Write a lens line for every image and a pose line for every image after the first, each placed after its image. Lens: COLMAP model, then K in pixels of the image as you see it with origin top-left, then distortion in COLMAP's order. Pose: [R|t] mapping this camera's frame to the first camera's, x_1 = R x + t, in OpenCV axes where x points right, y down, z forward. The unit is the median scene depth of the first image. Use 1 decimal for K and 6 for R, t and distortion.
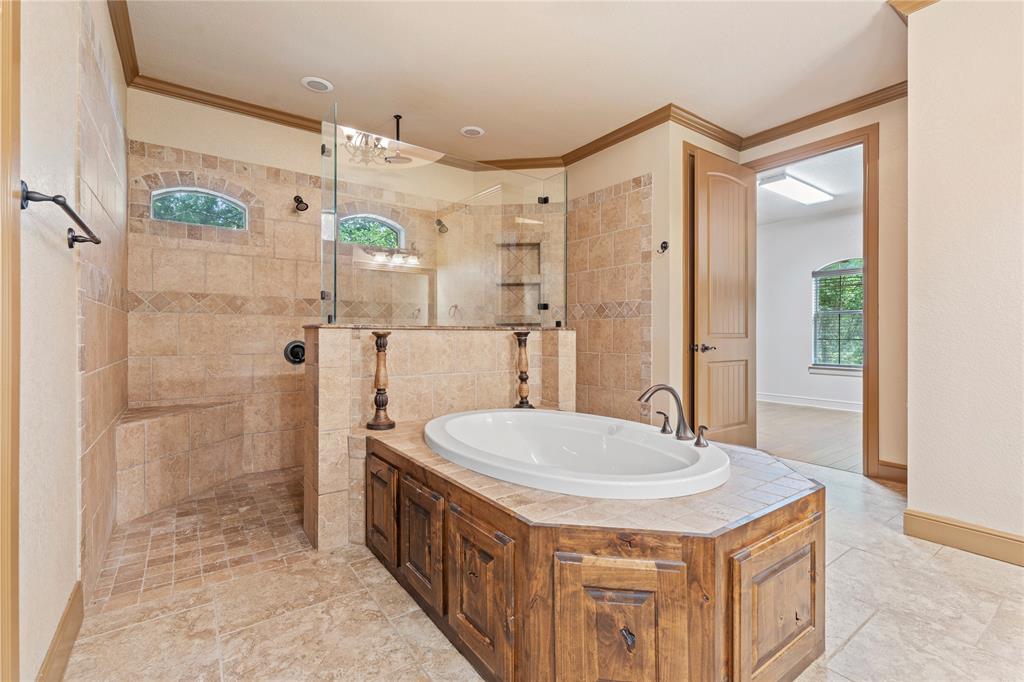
lens RADIAL K [[447.5, 0, 510.6], [0, 447.5, 335.2], [0, 0, 1]] dist [-0.000414, -0.000599]
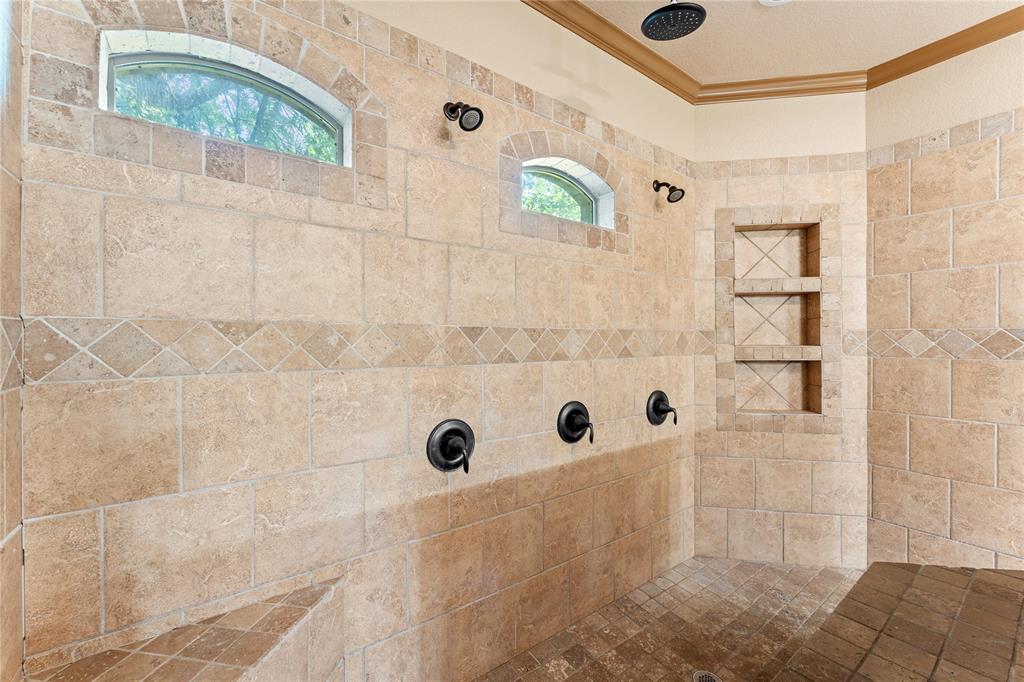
lens RADIAL K [[409.5, 0, 516.6], [0, 409.5, 339.1], [0, 0, 1]] dist [0.000968, -0.000847]
pose [[0.999960, -0.004167, 0.007909, -0.433805], [0.004183, 0.999989, -0.001986, -0.072085], [-0.007901, 0.002019, 0.999967, 0.610302]]
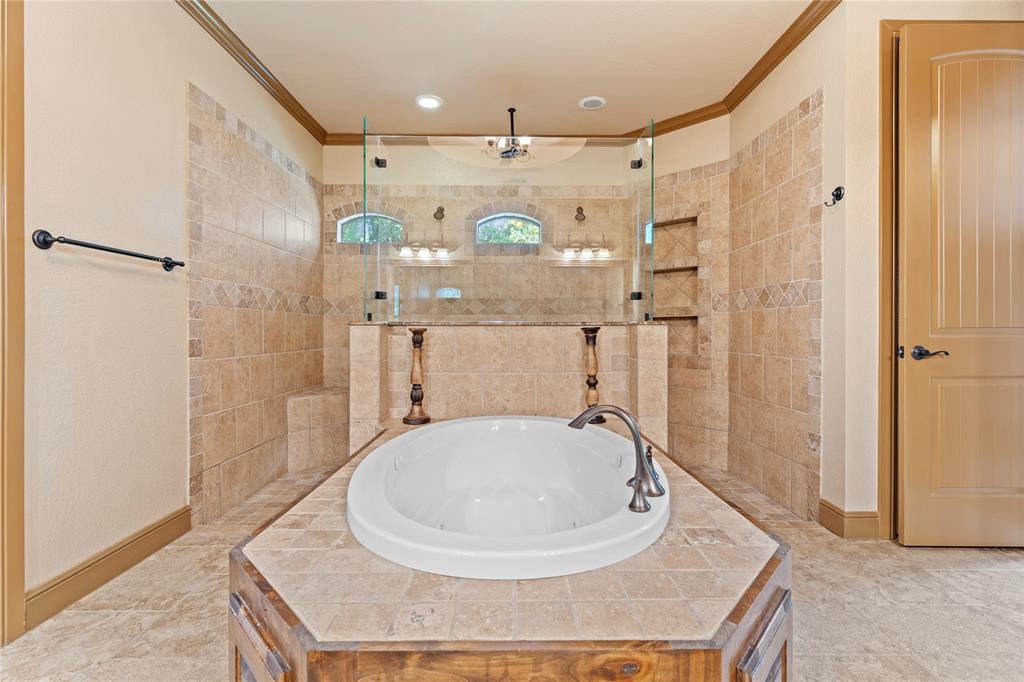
lens RADIAL K [[447.5, 0, 516.7], [0, 447.5, 330.6], [0, 0, 1]] dist [-0.000414, -0.000599]
pose [[0.822251, -0.001477, -0.569124, 0.330941], [0.001110, 0.999999, -0.000991, -0.000687], [0.569125, 0.000183, 0.822251, 0.201413]]
